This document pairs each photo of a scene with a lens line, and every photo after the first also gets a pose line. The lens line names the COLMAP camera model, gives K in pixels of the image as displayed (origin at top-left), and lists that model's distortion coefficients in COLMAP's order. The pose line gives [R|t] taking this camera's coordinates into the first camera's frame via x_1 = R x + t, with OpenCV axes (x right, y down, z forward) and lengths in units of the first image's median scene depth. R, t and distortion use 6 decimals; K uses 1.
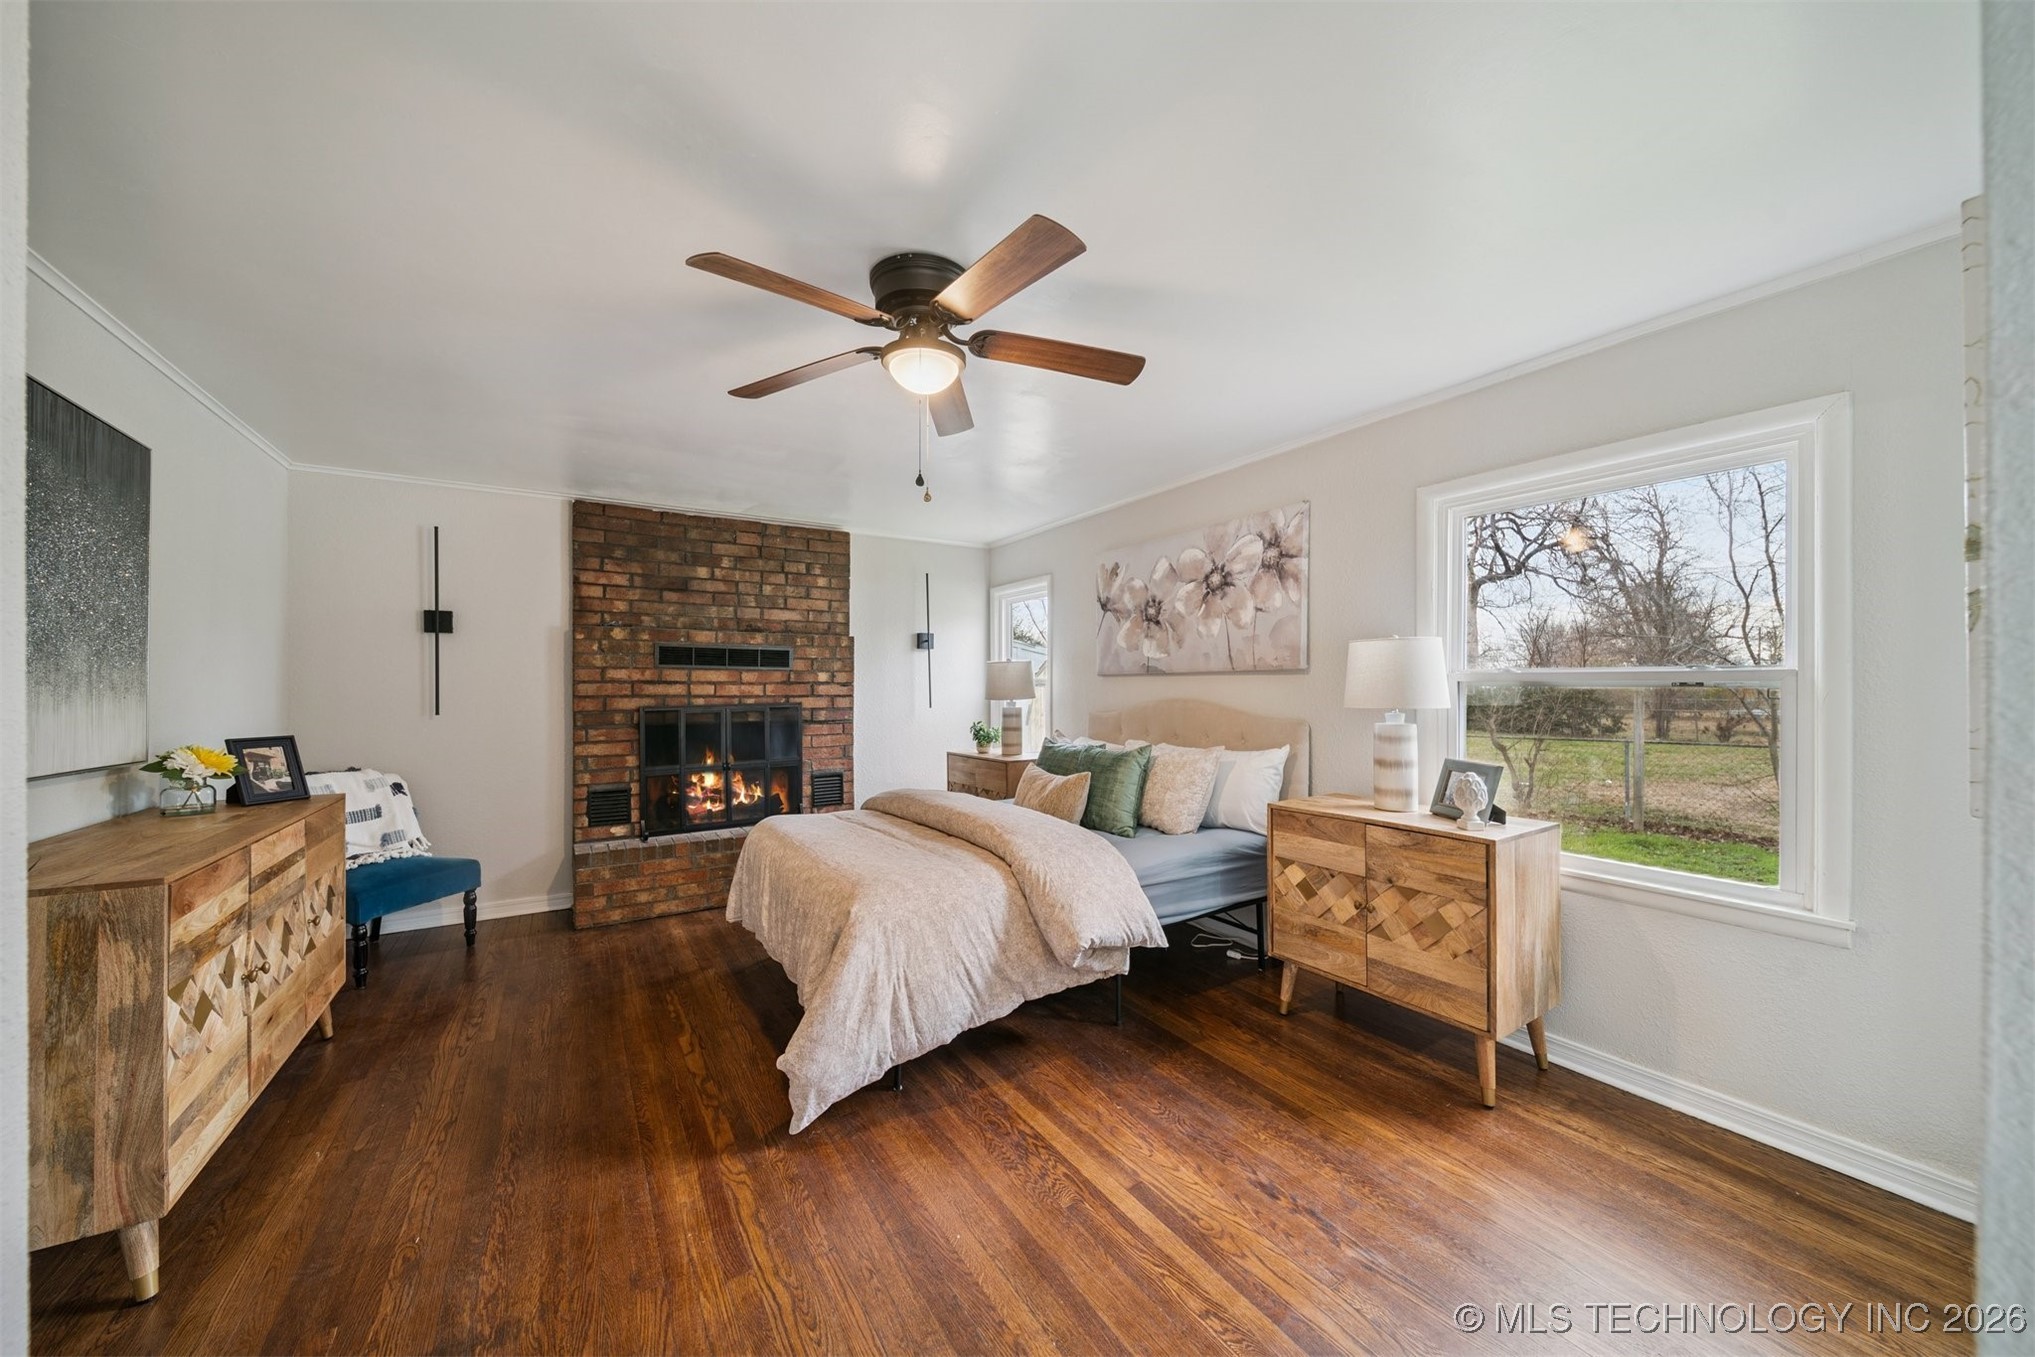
lens RADIAL K [[719.9, 0, 1021.4], [0, 719.9, 693.4], [0, 0, 1]] dist [0.002134, -0.000042]
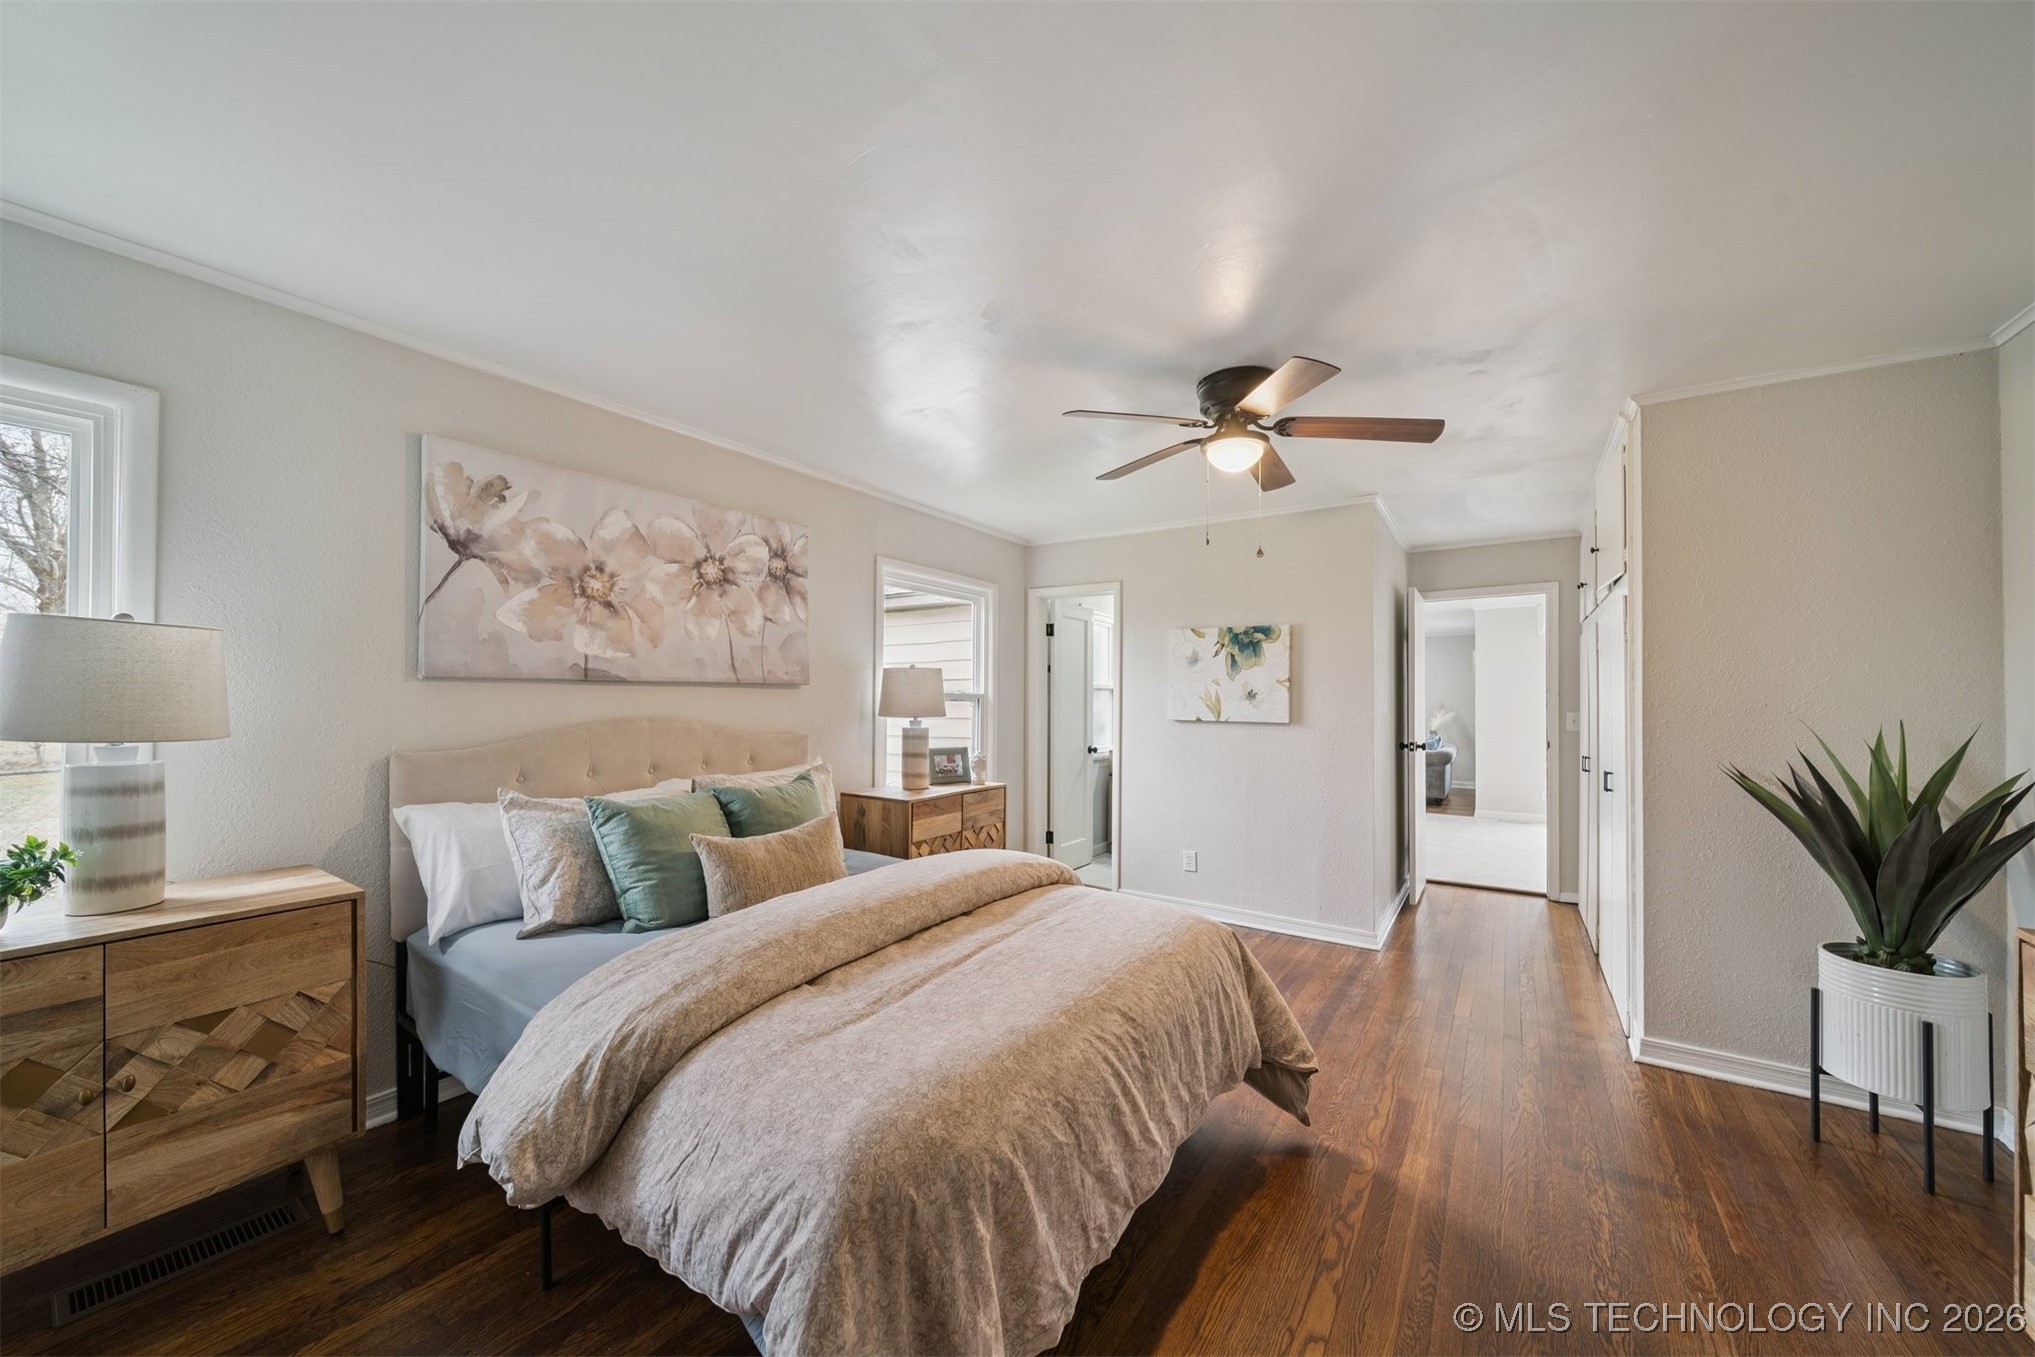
lens RADIAL K [[719.9, 0, 1021.4], [0, 719.9, 693.4], [0, 0, 1]] dist [0.002134, -0.000042]
pose [[-0.396084, 0.008816, 0.918172, -0.628312], [0.007536, 0.999951, -0.006350, -0.010179], [-0.918183, 0.004404, -0.396132, 1.005183]]
